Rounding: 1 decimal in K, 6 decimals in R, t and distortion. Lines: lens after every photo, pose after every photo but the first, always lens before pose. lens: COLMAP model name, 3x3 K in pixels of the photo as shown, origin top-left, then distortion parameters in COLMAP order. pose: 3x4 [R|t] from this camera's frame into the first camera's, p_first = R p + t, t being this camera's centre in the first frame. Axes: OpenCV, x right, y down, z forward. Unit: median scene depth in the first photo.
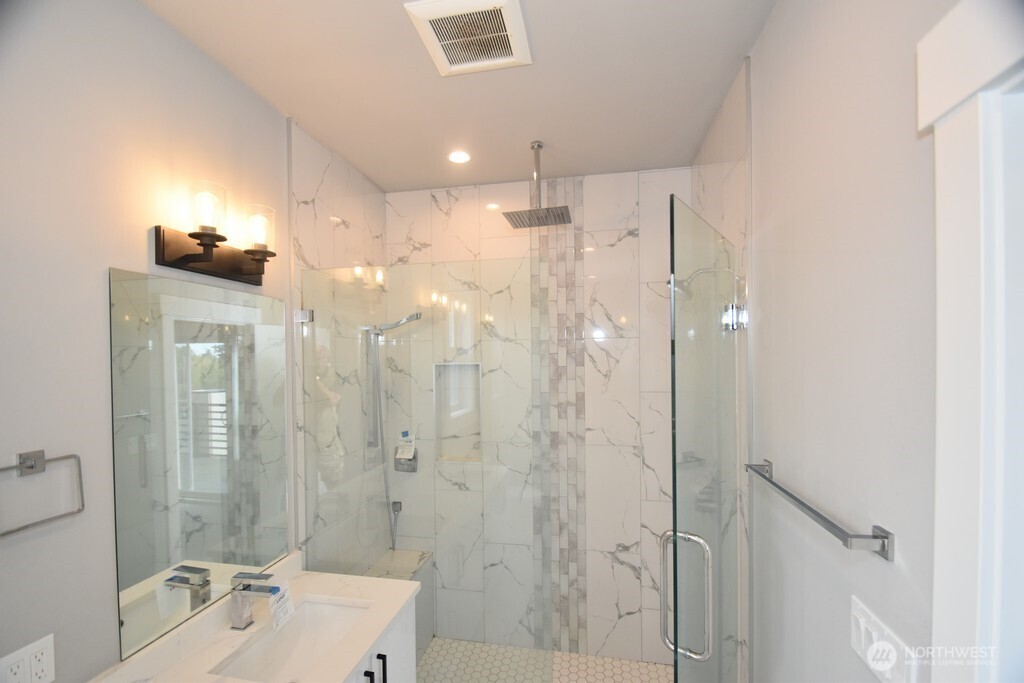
lens RADIAL K [[445.1, 0, 504.3], [0, 445.1, 364.8], [0, 0, 1]] dist [0.004104, -0.014213]
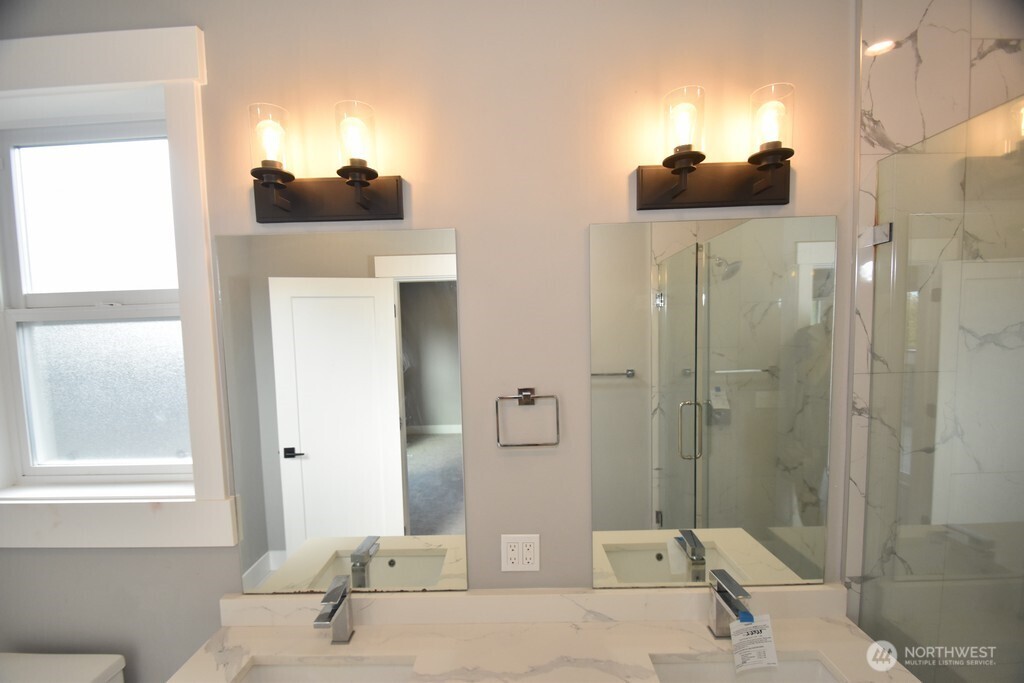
lens RADIAL K [[445.1, 0, 504.3], [0, 445.1, 364.8], [0, 0, 1]] dist [0.004104, -0.014213]
pose [[0.171401, 0.082483, -0.981742, 0.087703], [0.014909, 0.996158, 0.086297, 0.011010], [0.985088, -0.029428, 0.169513, 0.377396]]
